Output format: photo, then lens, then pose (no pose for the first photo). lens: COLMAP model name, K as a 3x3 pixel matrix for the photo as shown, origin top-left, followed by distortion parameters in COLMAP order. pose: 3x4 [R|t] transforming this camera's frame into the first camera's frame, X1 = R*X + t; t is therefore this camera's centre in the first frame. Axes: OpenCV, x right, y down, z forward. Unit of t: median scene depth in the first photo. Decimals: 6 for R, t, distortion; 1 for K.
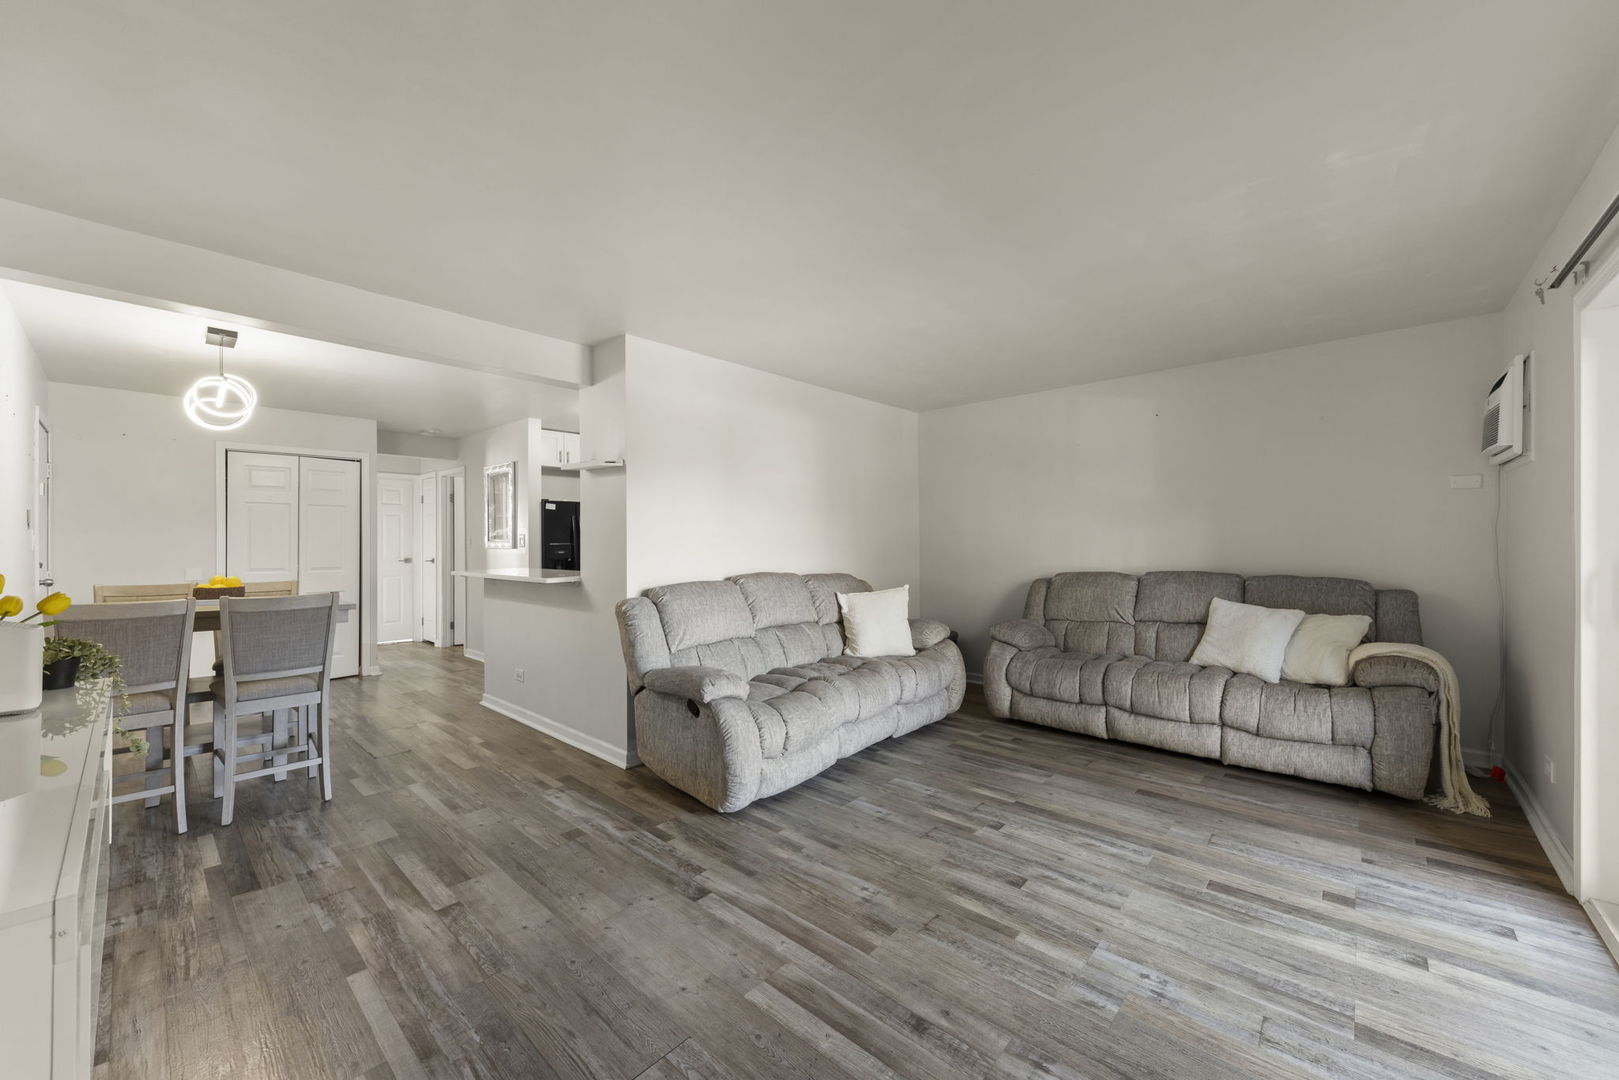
lens RADIAL K [[586.0, 0, 799.6], [0, 586.0, 533.7], [0, 0, 1]] dist [0.024330, -0.007065]
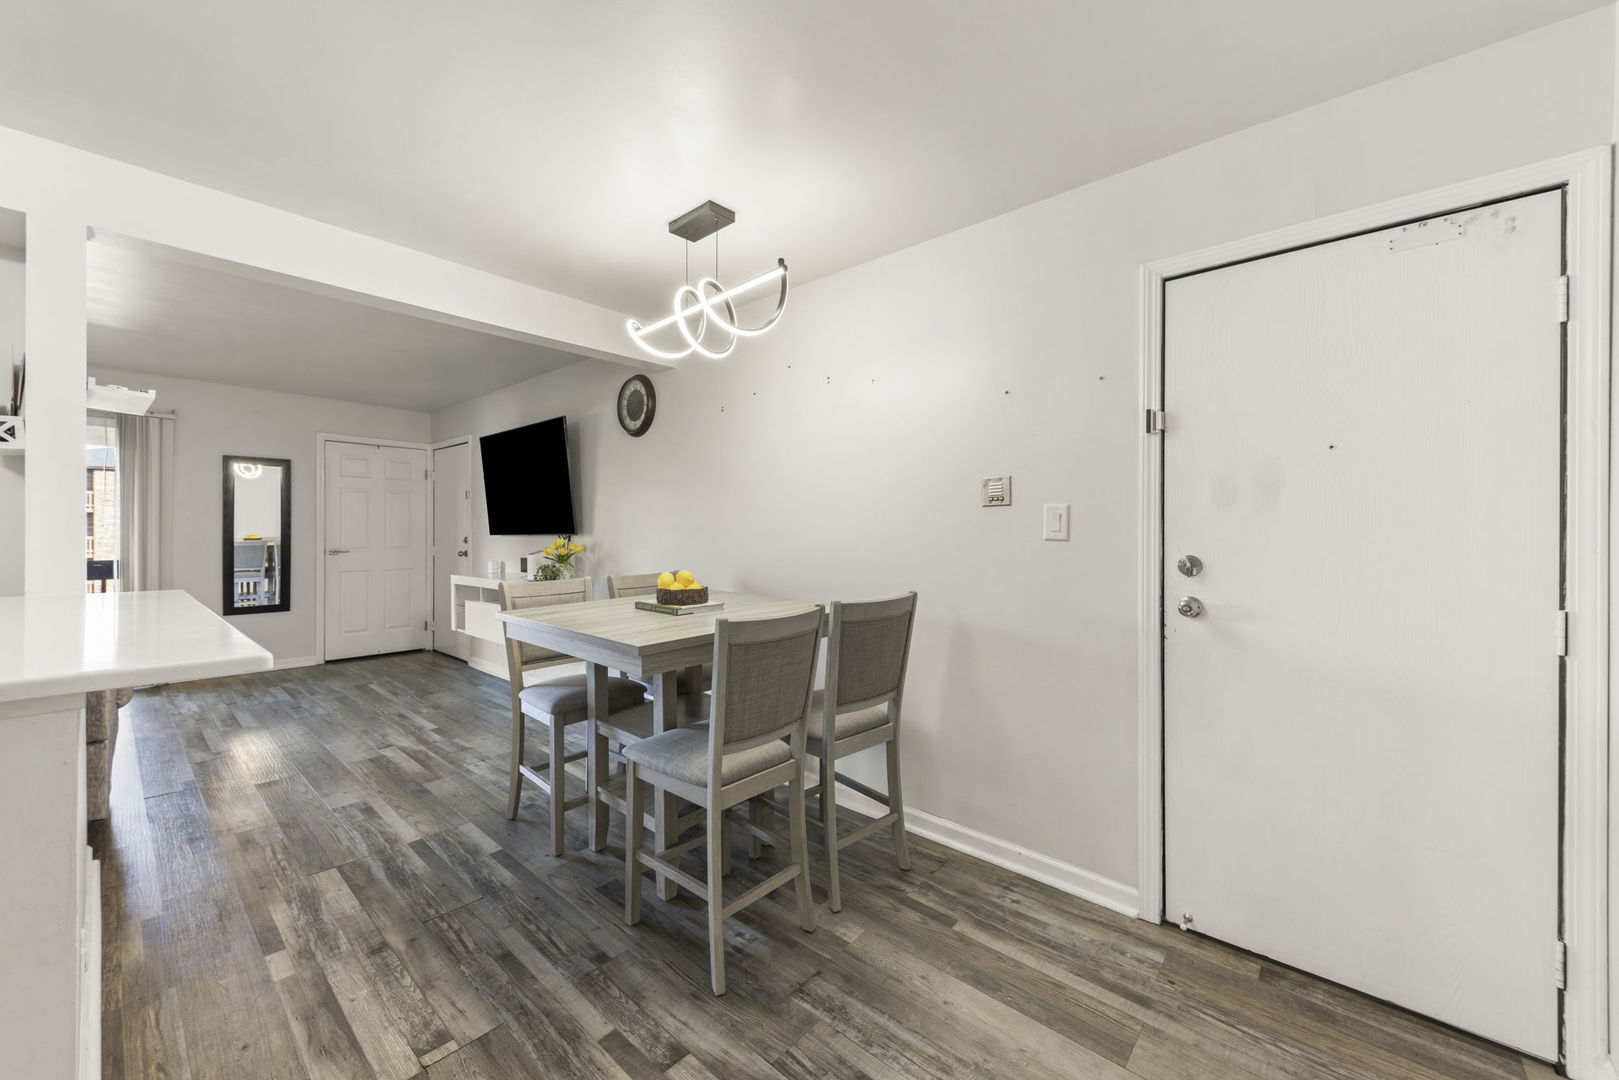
lens RADIAL K [[586.0, 0, 799.6], [0, 586.0, 533.7], [0, 0, 1]] dist [0.024330, -0.007065]
pose [[-0.999760, -0.000632, -0.021879, -1.124173], [-0.000659, 0.999999, 0.001252, 0.020119], [0.021878, 0.001267, -0.999760, 1.763479]]
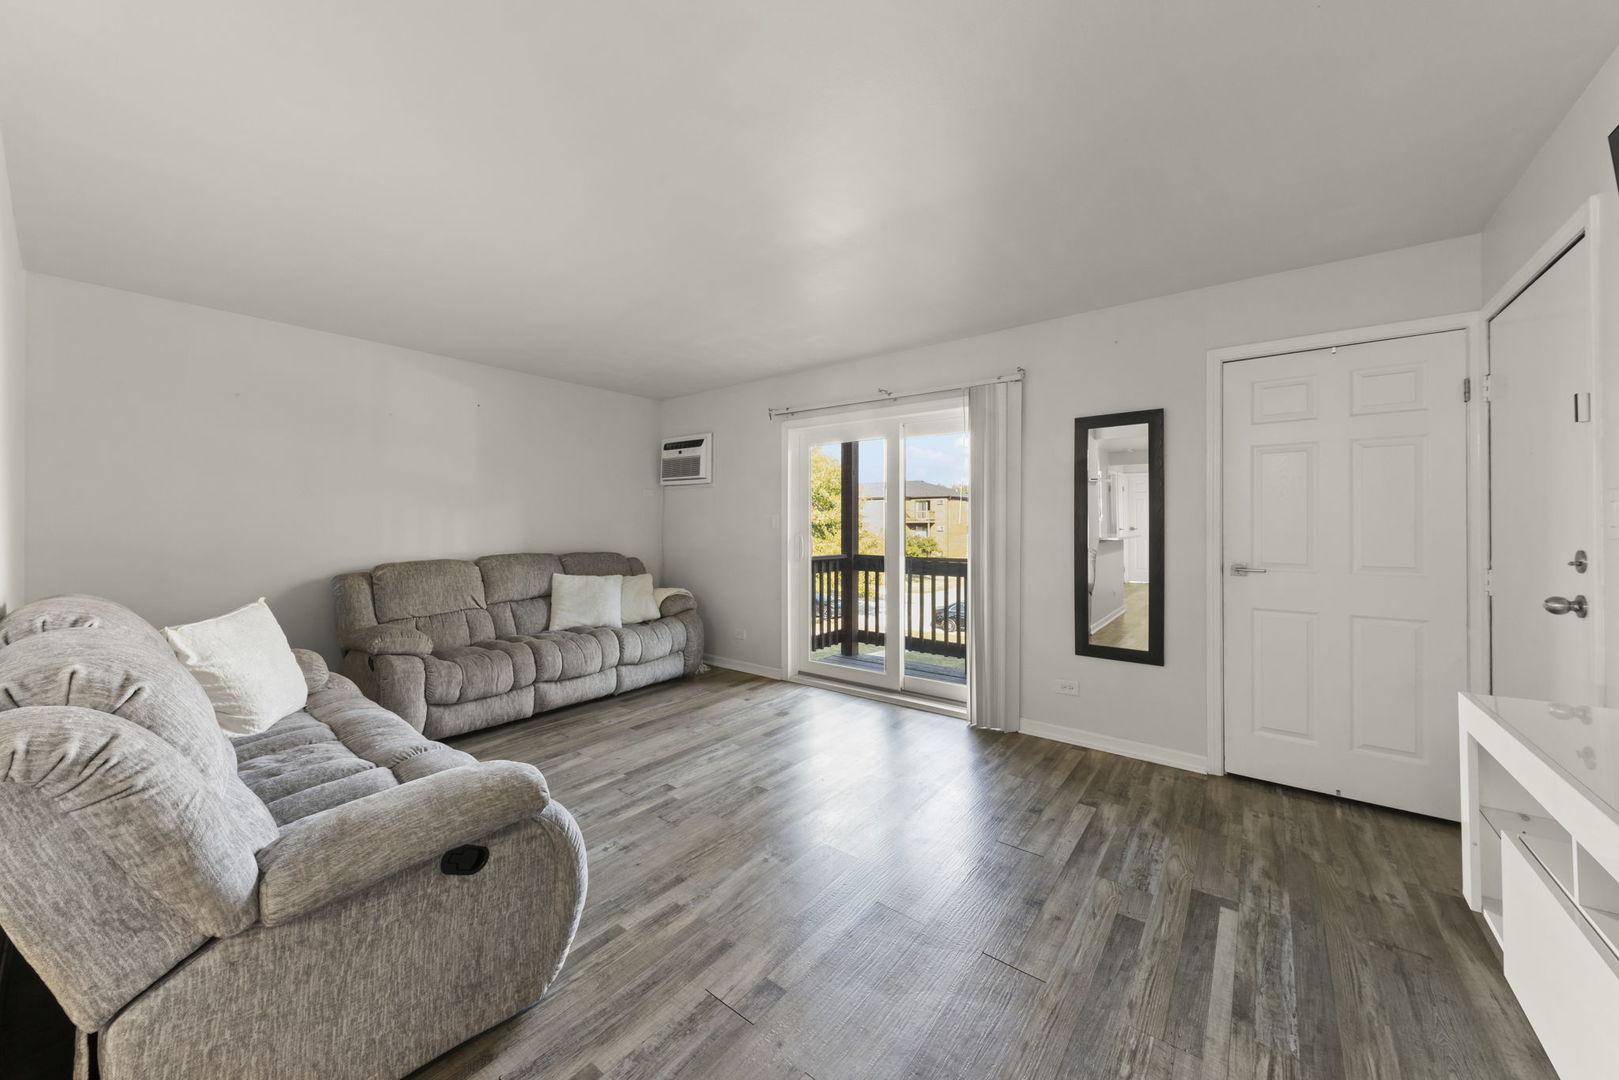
lens RADIAL K [[586.0, 0, 799.6], [0, 586.0, 533.7], [0, 0, 1]] dist [0.024330, -0.007065]
pose [[-0.060231, -0.004180, 0.998176, -0.685317], [-0.011937, 0.999923, 0.003467, 0.022681], [-0.998113, -0.011707, -0.060277, 0.757733]]
